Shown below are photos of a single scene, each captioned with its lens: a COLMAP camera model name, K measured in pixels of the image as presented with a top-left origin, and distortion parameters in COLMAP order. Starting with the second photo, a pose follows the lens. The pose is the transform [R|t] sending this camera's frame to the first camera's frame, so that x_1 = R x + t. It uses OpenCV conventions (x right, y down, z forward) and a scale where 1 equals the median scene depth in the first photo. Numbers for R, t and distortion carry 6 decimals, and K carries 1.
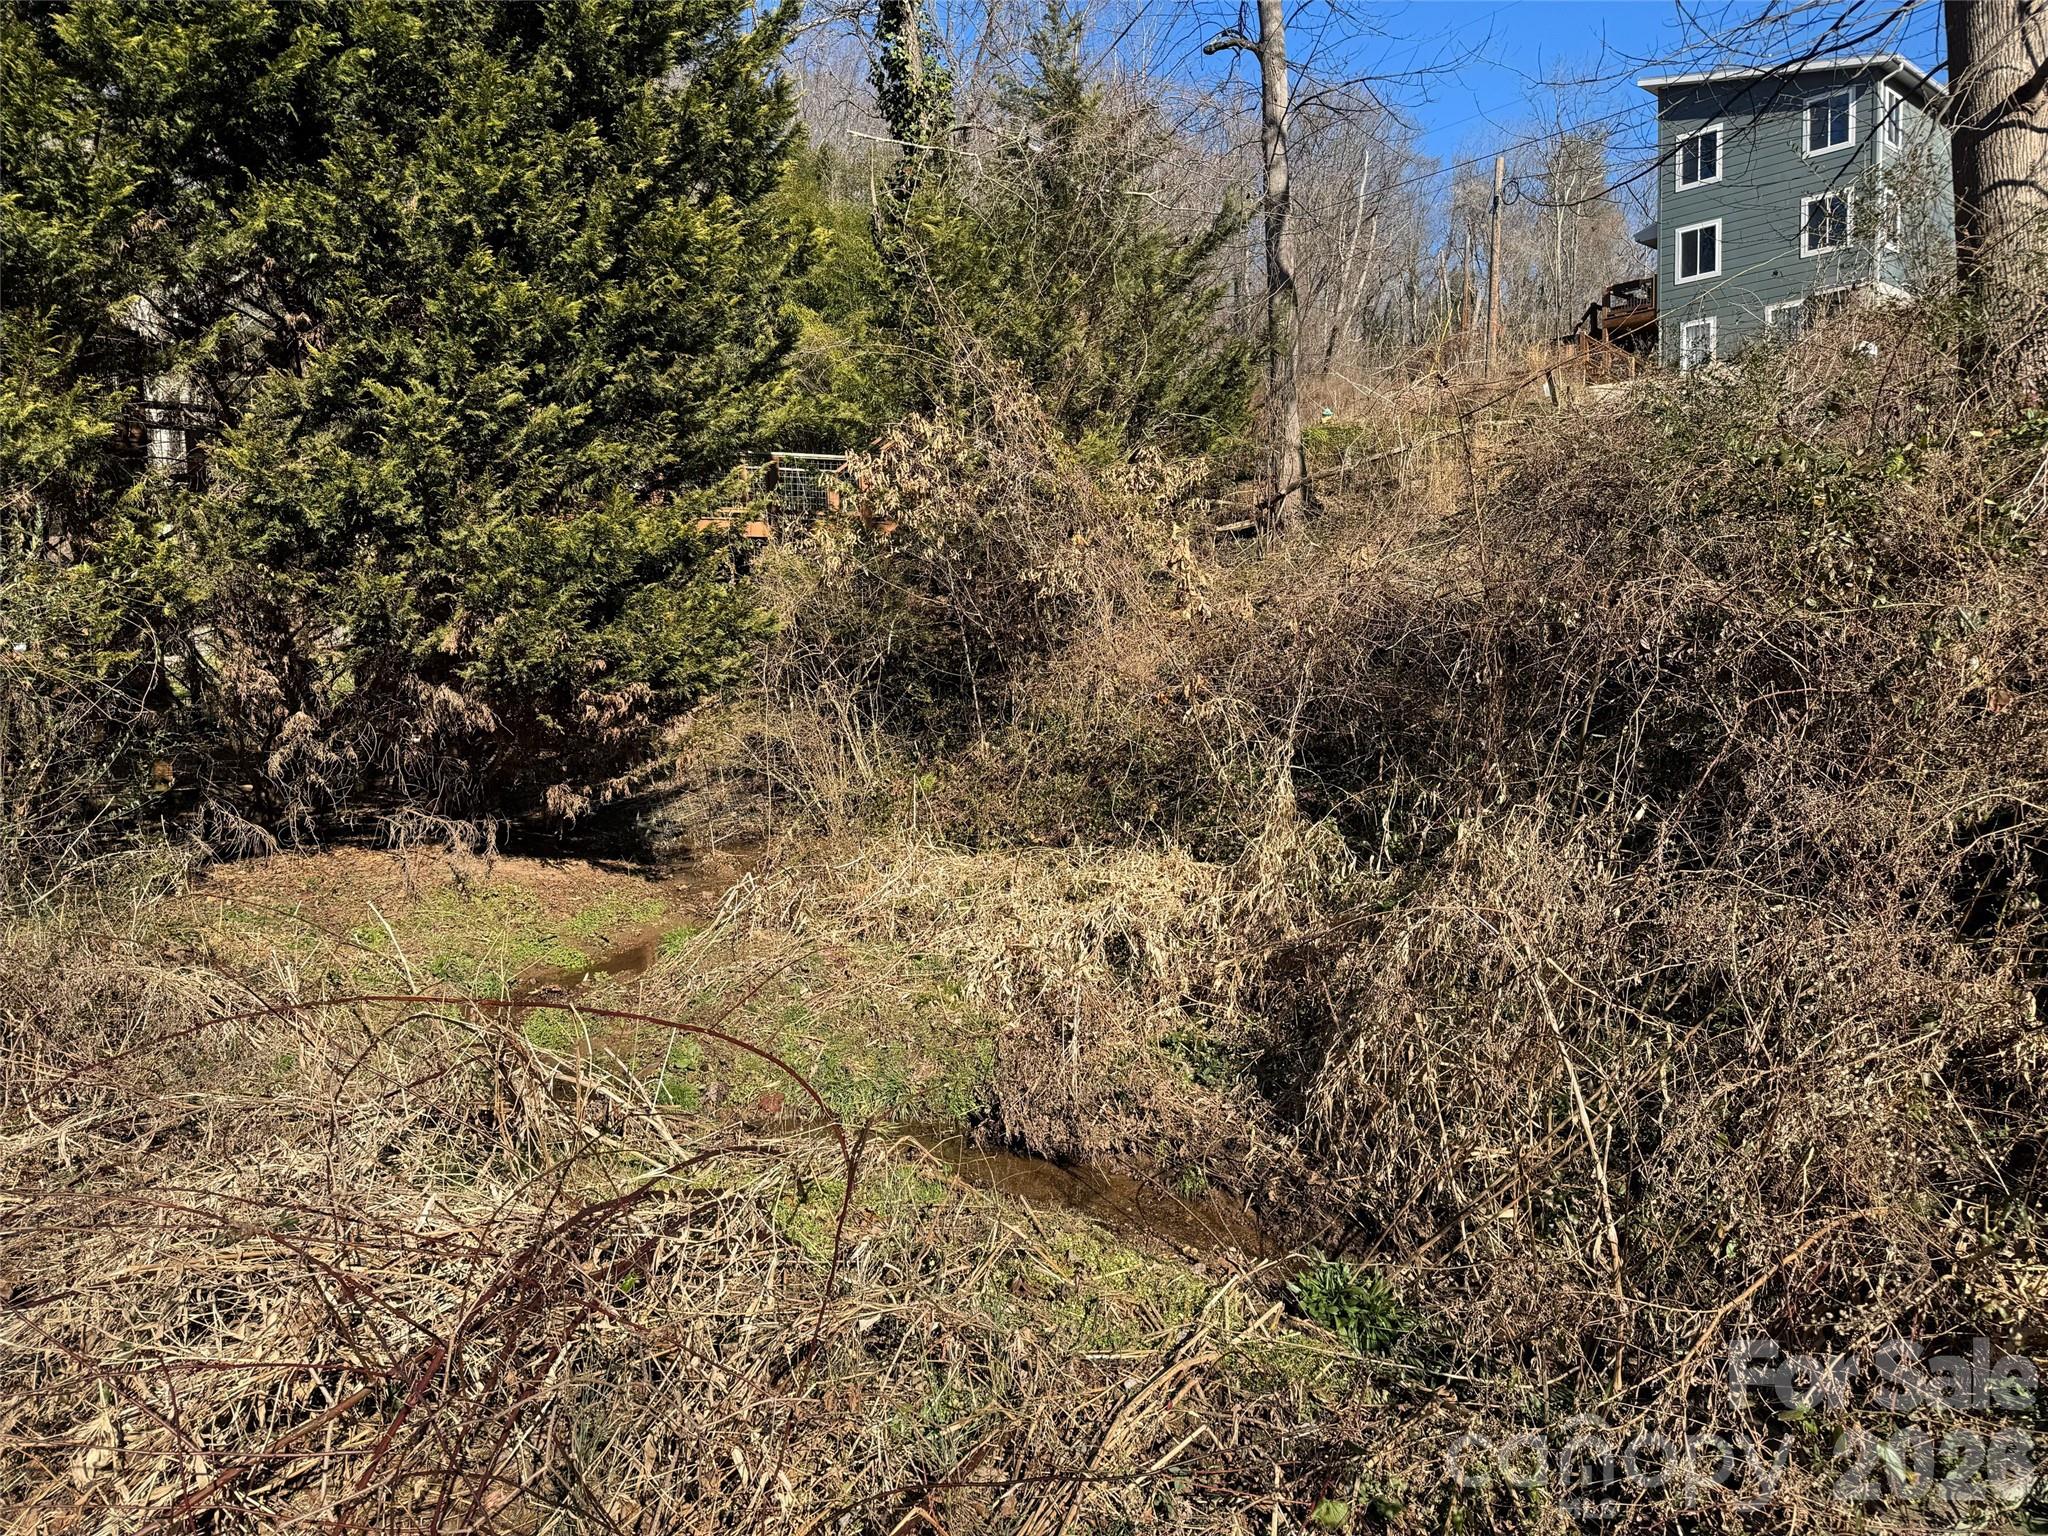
lens RADIAL K [[1435.9, 0, 1018.0], [0, 1435.9, 767.7], [0, 0, 1]] dist [0.093716, -0.166613]
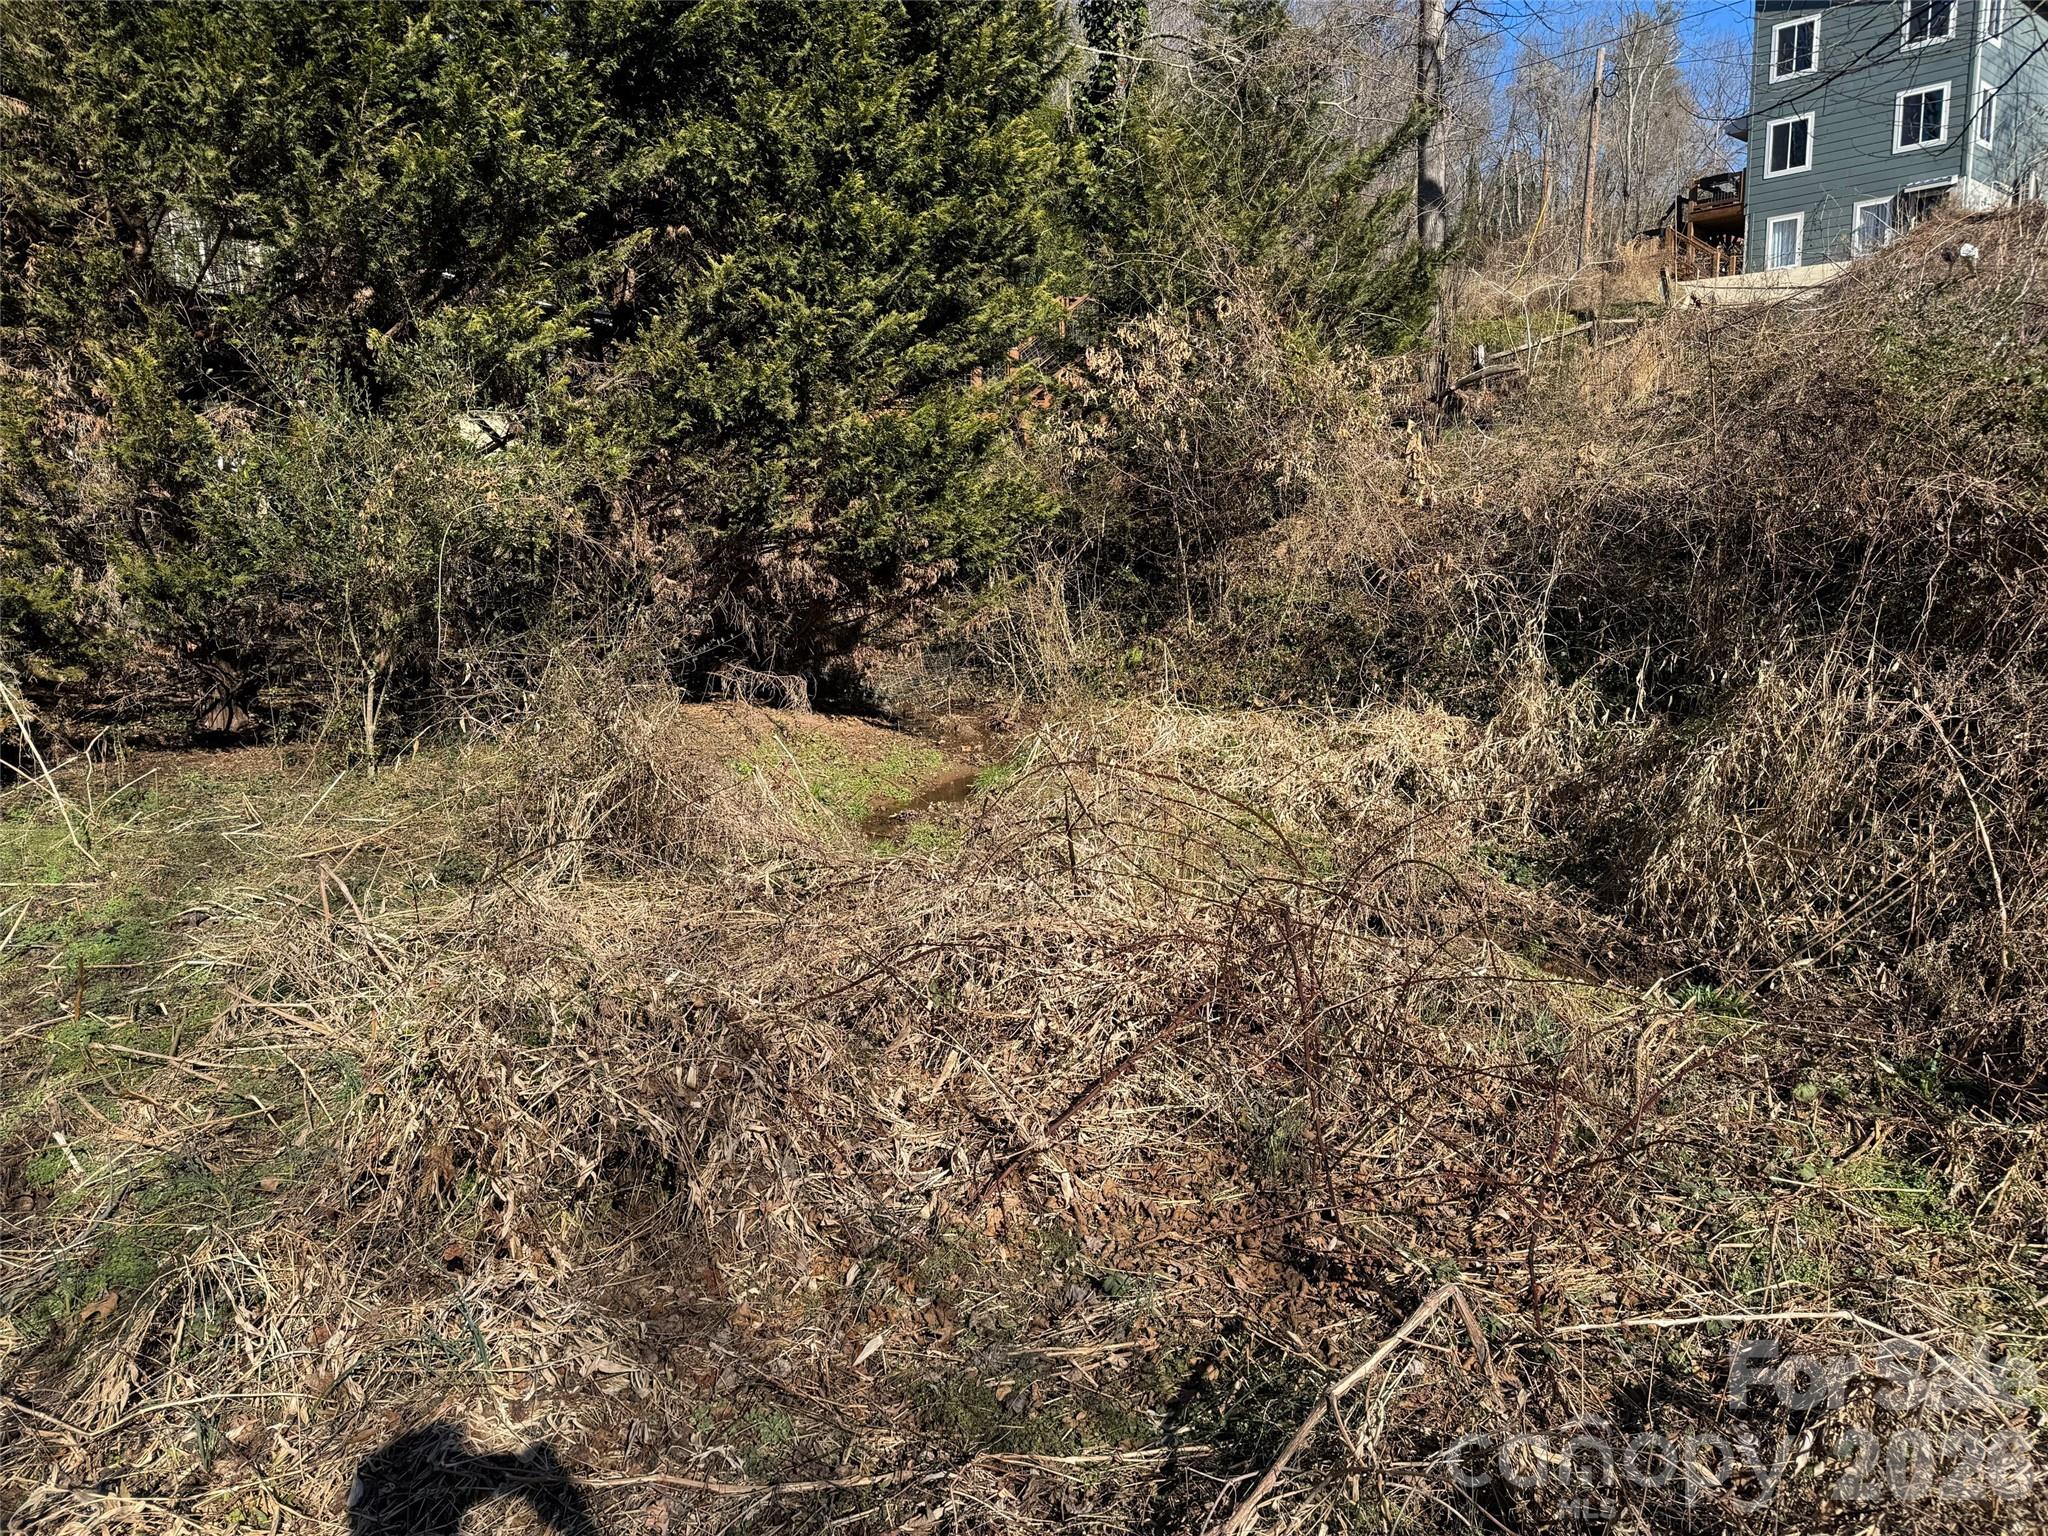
lens RADIAL K [[1416.3, 0, 1022.1], [0, 1416.3, 800.9], [0, 0, 1]] dist [0.029445, -0.062226]
pose [[0.999689, 0.014015, -0.020641, -0.151085], [-0.011888, 0.994935, 0.099818, 0.017178], [0.021936, -0.099541, 0.994792, -0.121889]]
